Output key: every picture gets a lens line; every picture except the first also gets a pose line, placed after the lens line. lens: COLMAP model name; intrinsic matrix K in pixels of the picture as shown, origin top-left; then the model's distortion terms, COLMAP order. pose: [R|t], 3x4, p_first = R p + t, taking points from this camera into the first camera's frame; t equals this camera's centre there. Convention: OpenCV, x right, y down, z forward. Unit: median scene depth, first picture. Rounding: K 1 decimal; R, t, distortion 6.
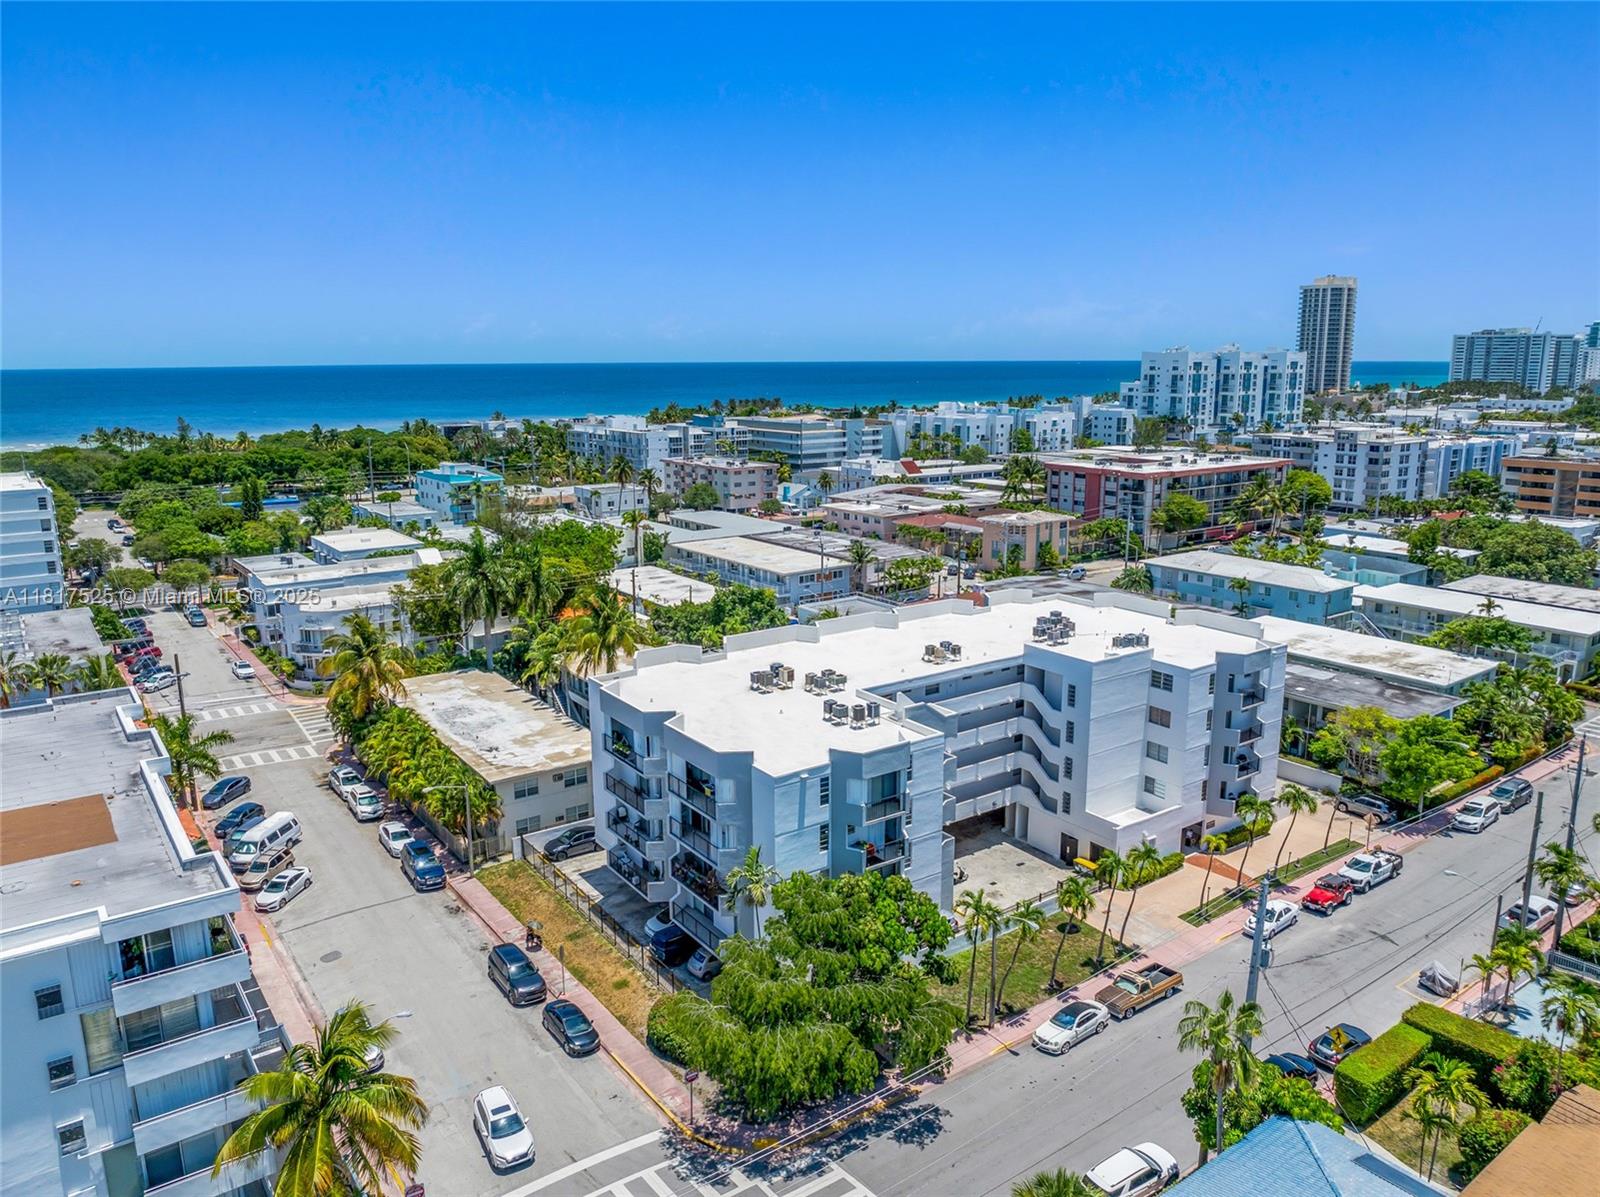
lens RADIAL K [[1122.7, 0, 807.5], [0, 1122.7, 594.9], [0, 0, 1]] dist [-0.030758, -0.010483]
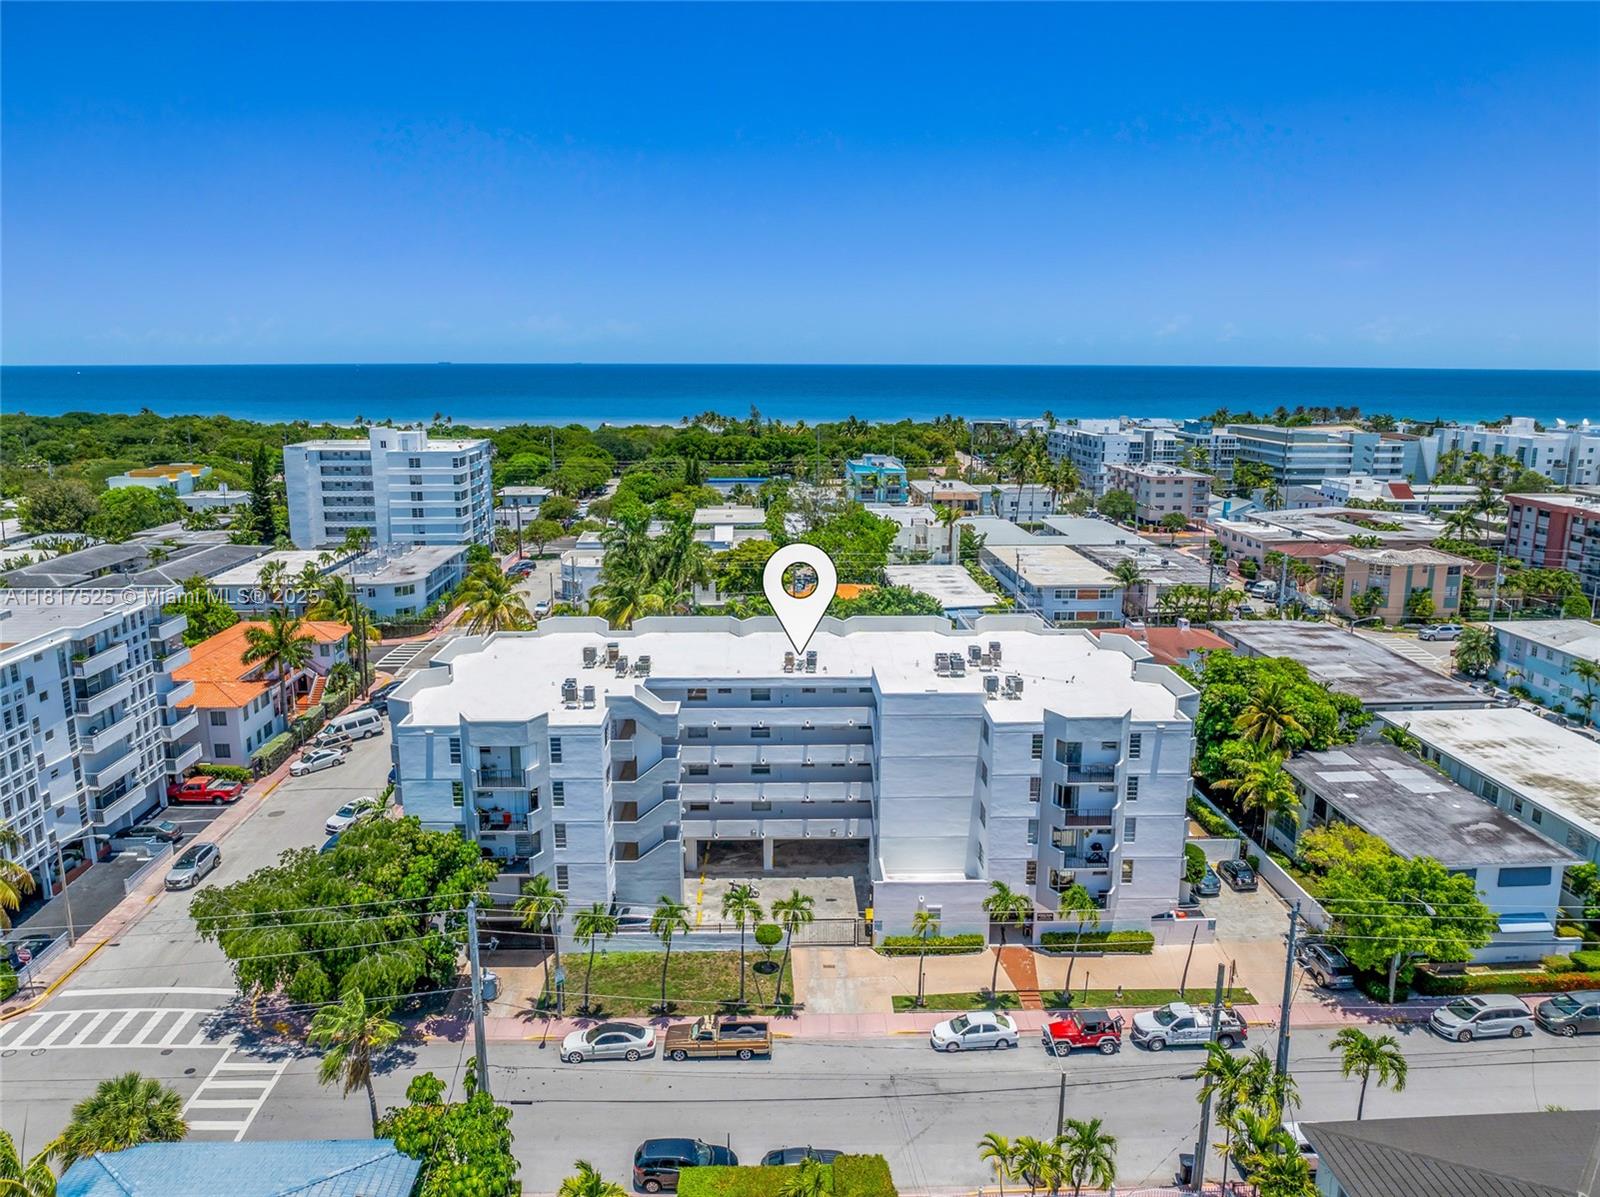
lens RADIAL K [[1122.7, 0, 807.5], [0, 1122.7, 594.9], [0, 0, 1]] dist [-0.030758, -0.010483]
pose [[0.830596, 0.119121, -0.543986, 0.247800], [-0.119946, 0.992194, 0.034126, -0.014961], [0.543804, 0.036904, 0.838400, 0.077778]]
